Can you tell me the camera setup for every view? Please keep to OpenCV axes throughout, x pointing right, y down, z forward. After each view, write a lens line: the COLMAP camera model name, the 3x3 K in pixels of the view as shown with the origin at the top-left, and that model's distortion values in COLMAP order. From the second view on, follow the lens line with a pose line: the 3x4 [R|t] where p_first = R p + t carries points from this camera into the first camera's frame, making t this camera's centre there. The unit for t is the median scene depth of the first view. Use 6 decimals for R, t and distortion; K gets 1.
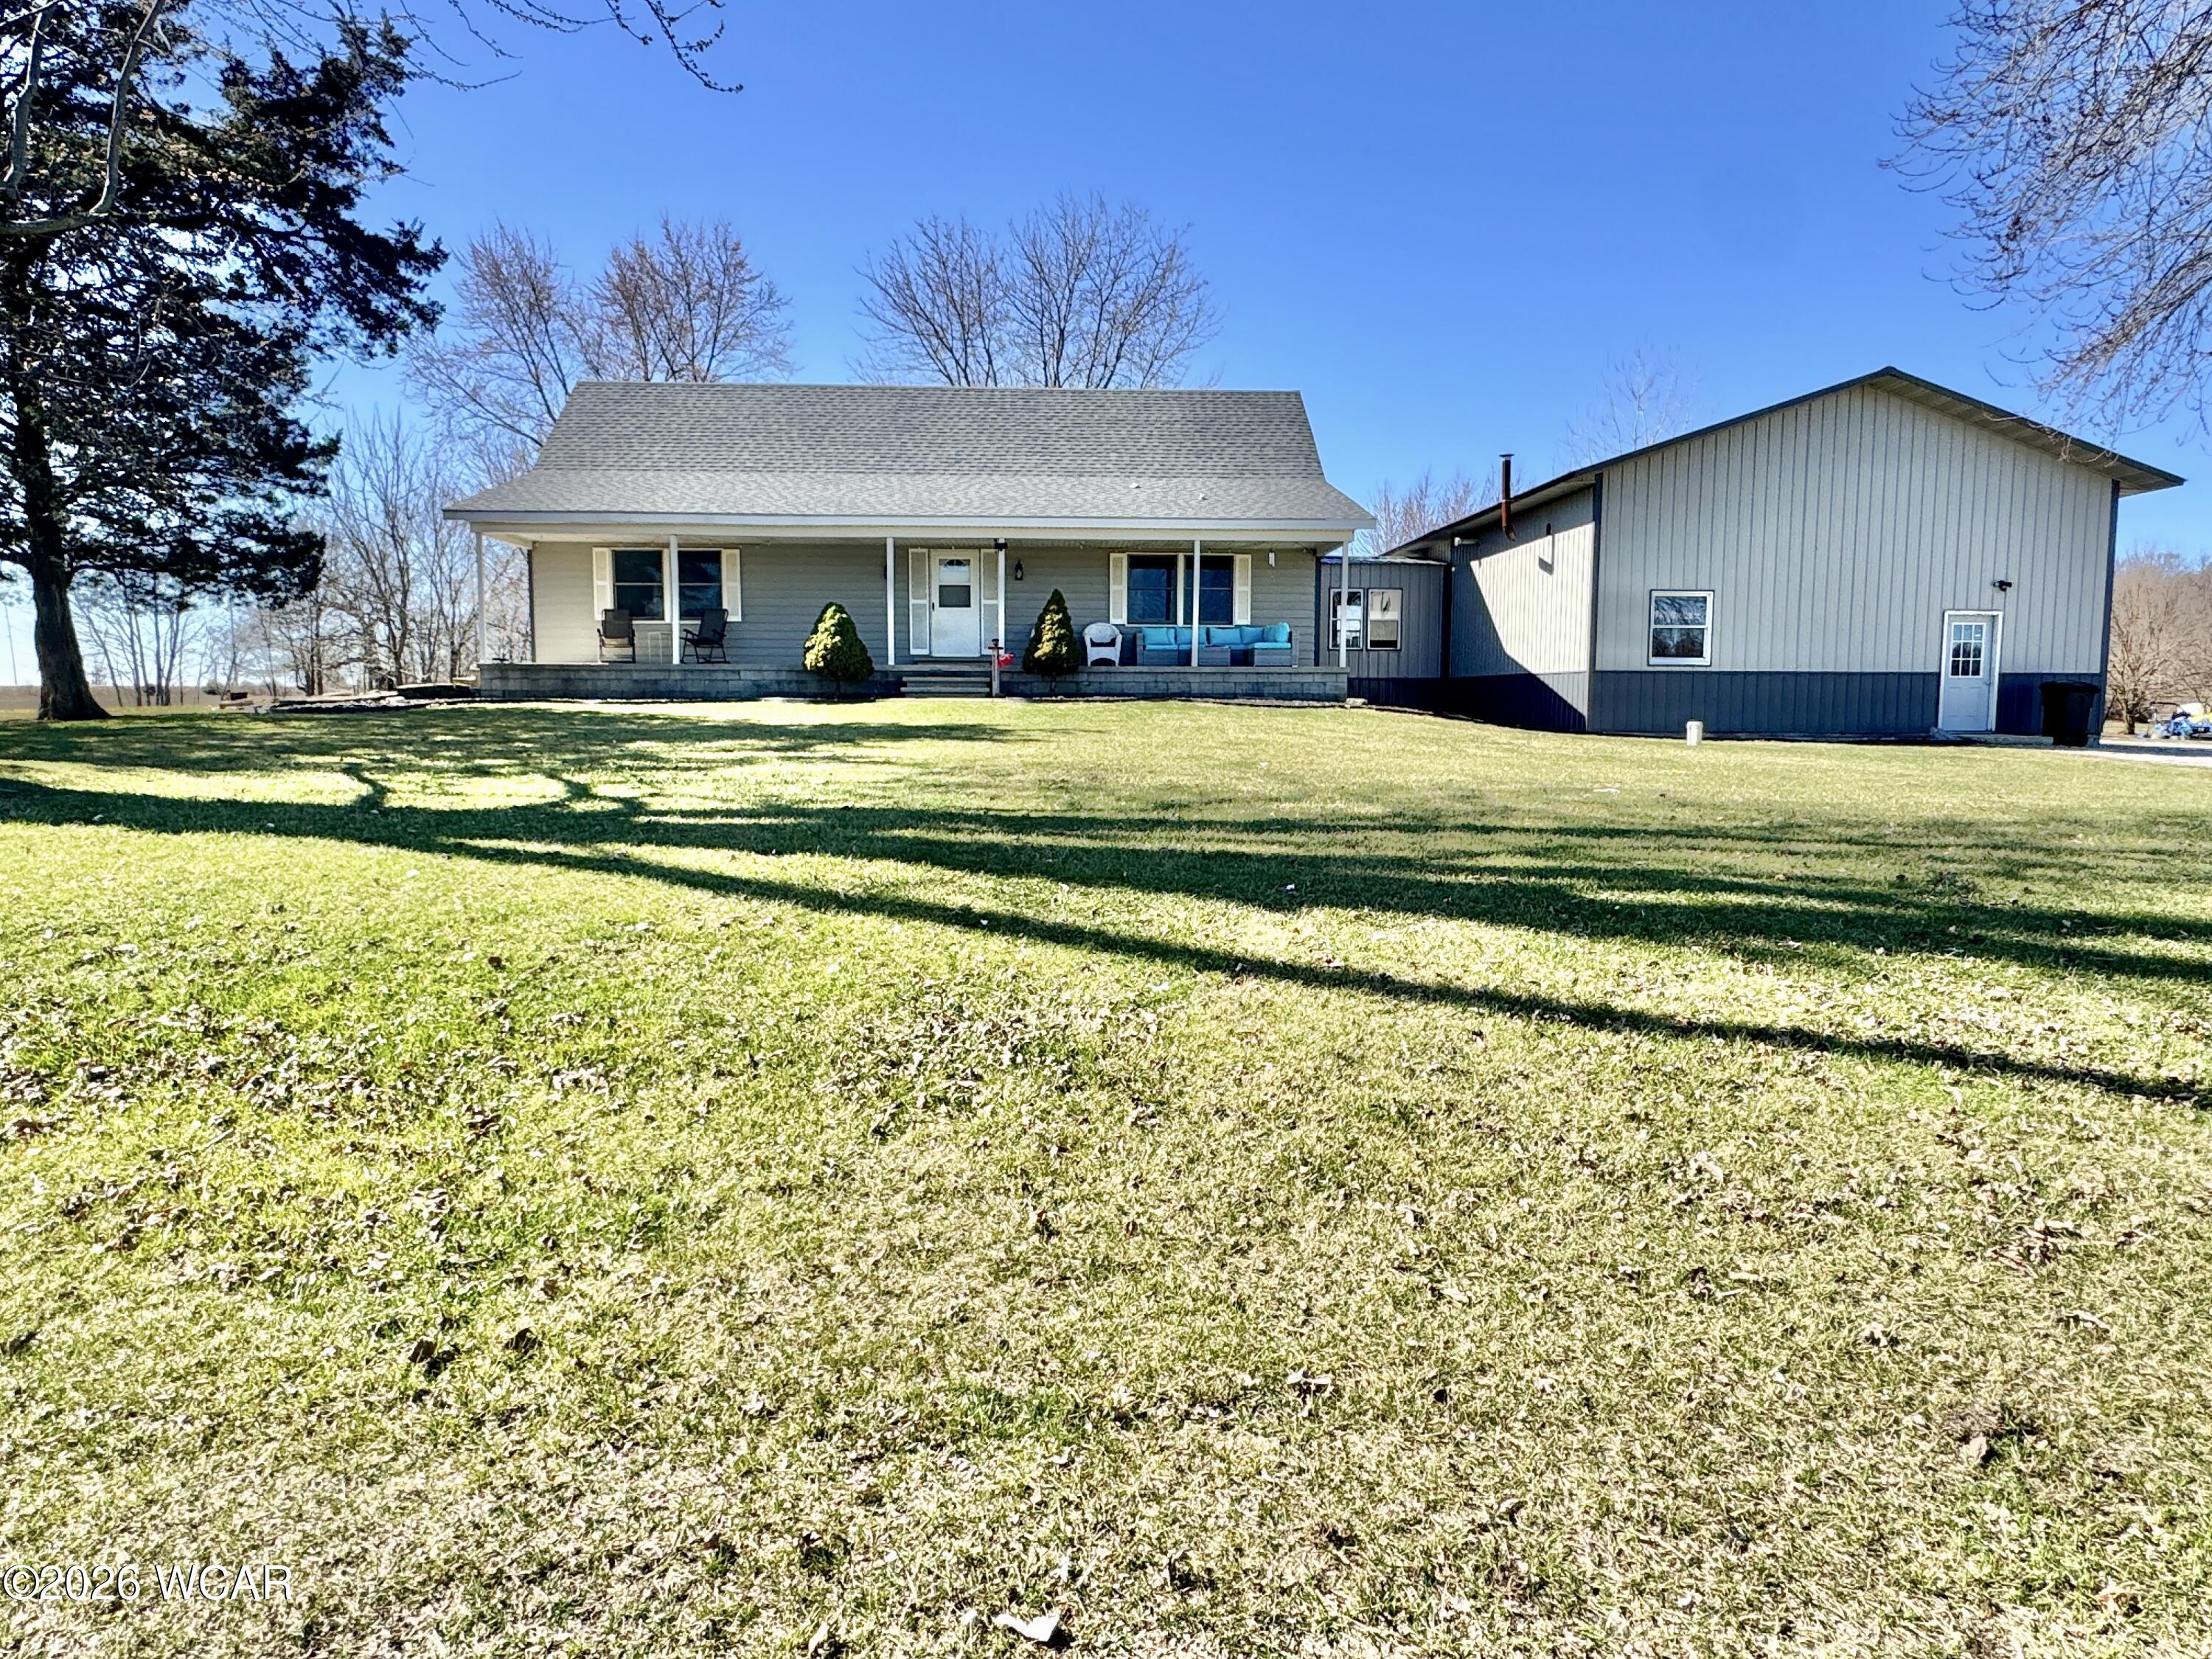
lens RADIAL K [[1353.5, 0, 1108.2], [0, 1353.5, 827.2], [0, 0, 1]] dist [-0.000355, -0.000026]
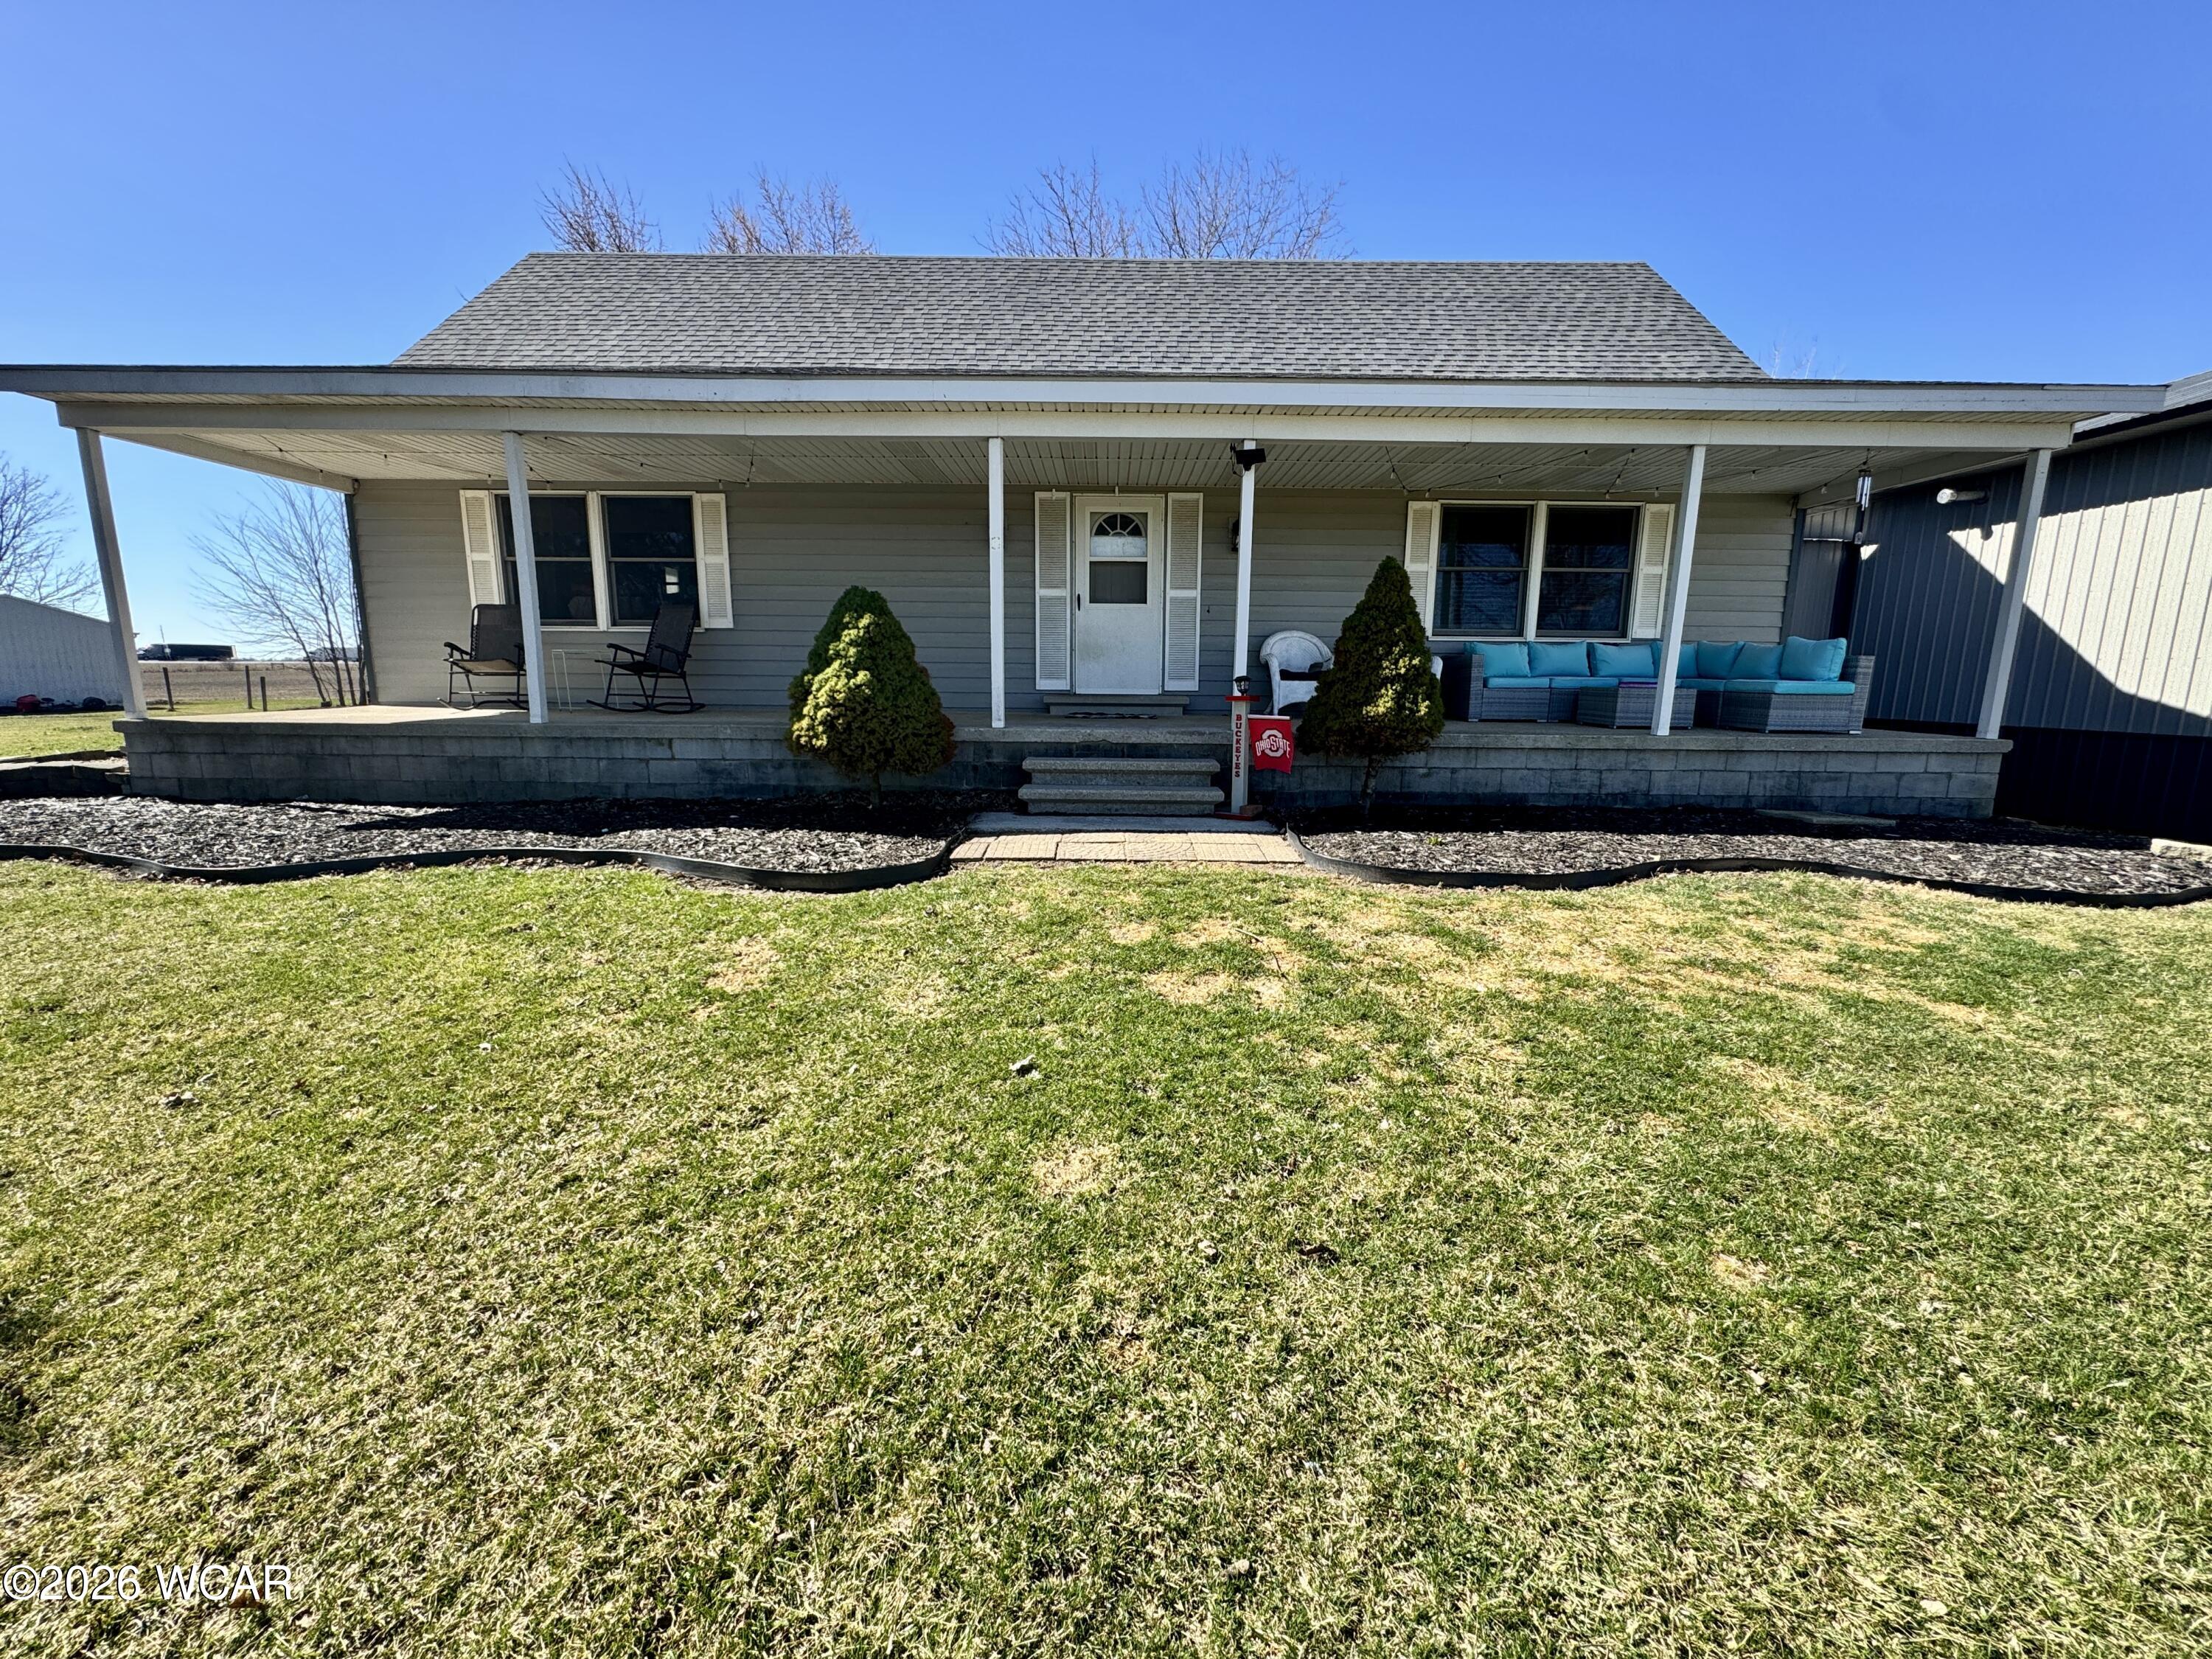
lens RADIAL K [[891.8, 0, 1103.4], [0, 891.8, 832.2], [0, 0, 1]] dist [0.000190, 0.000065]
pose [[0.998266, 0.017929, -0.056062, -0.098591], [-0.013431, 0.996736, 0.079604, -0.100481], [0.057306, -0.078713, 0.995249, 0.642856]]
